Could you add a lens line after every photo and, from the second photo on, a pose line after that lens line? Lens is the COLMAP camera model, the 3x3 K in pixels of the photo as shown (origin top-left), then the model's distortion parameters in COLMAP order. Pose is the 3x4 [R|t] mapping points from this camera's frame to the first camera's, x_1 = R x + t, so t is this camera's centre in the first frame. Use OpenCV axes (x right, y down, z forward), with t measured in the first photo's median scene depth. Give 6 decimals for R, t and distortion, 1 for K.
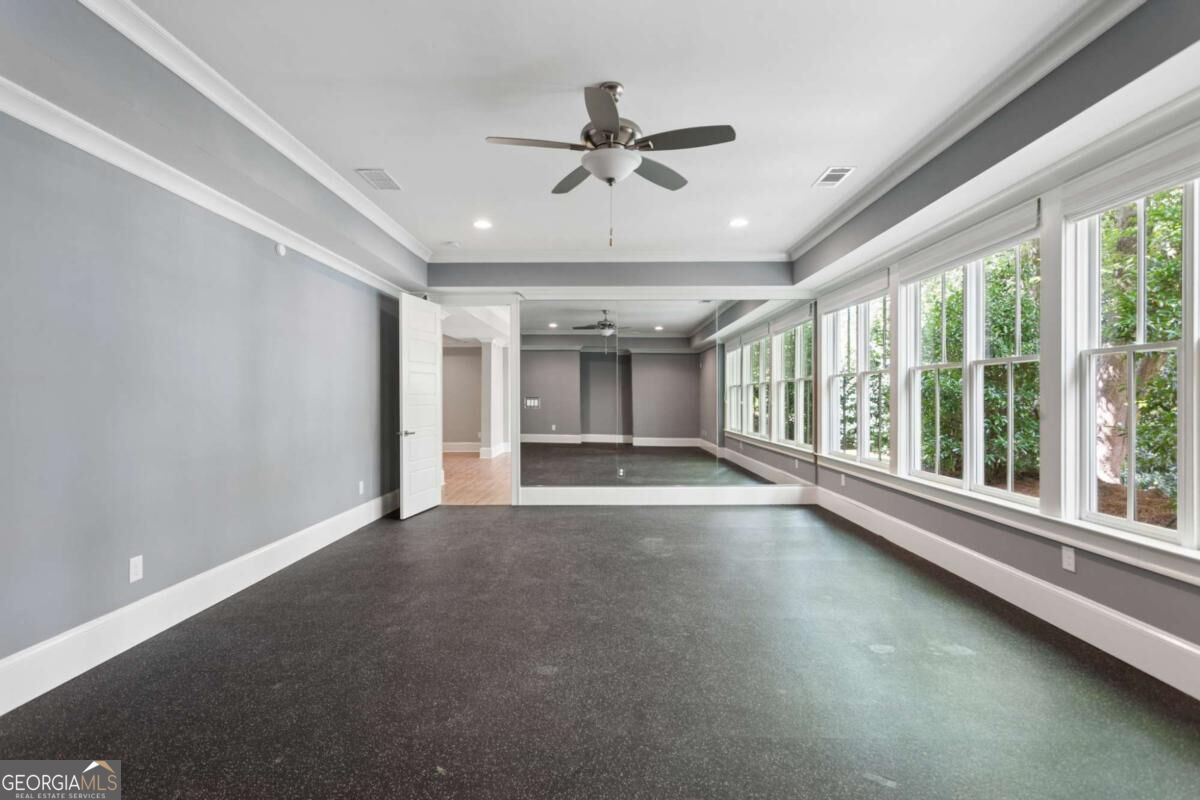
lens RADIAL K [[797.1, 0, 600.0], [0, 797.1, 400.0], [0, 0, 1]] dist [0.000664, 0.000012]
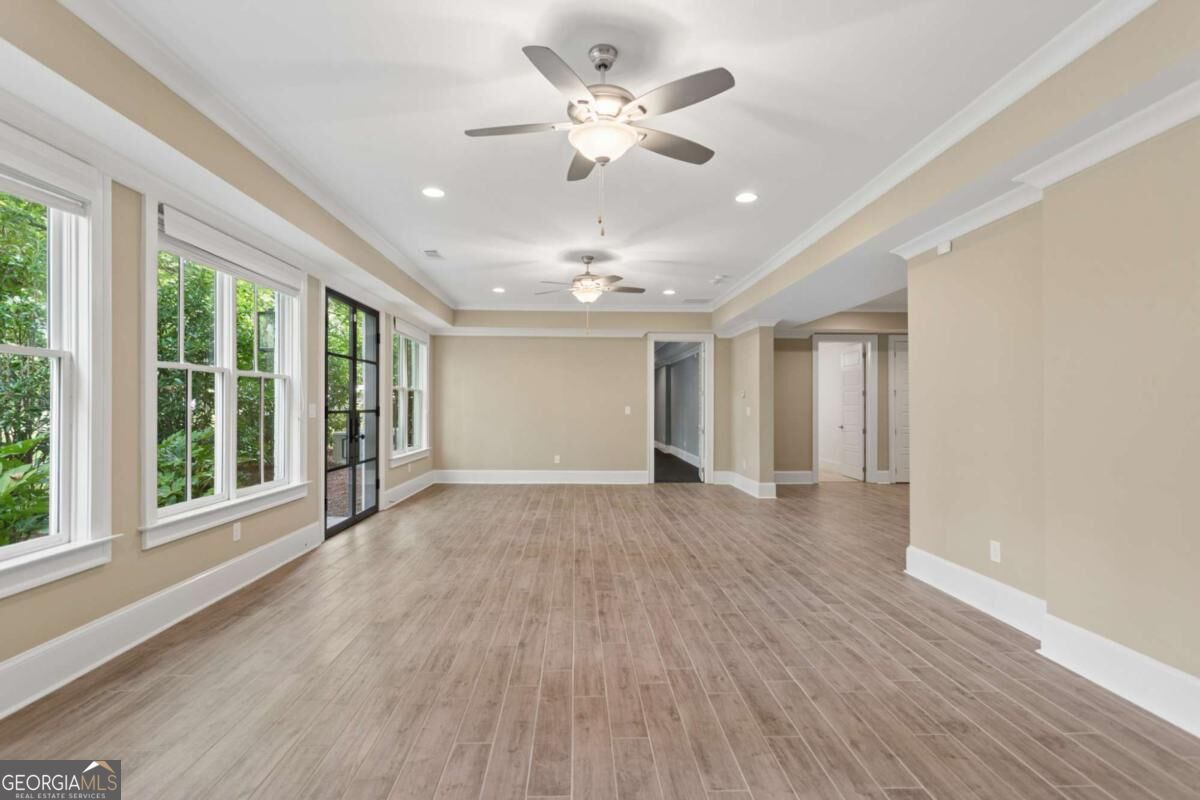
lens RADIAL K [[567.7, 0, 604.0], [0, 567.7, 391.7], [0, 0, 1]] dist [-0.002143, -0.000533]
pose [[-0.998398, -0.005536, -0.056304, 0.046779], [-0.003974, 0.999605, -0.027821, -0.000989], [0.056436, -0.027552, -0.998026, 1.766395]]
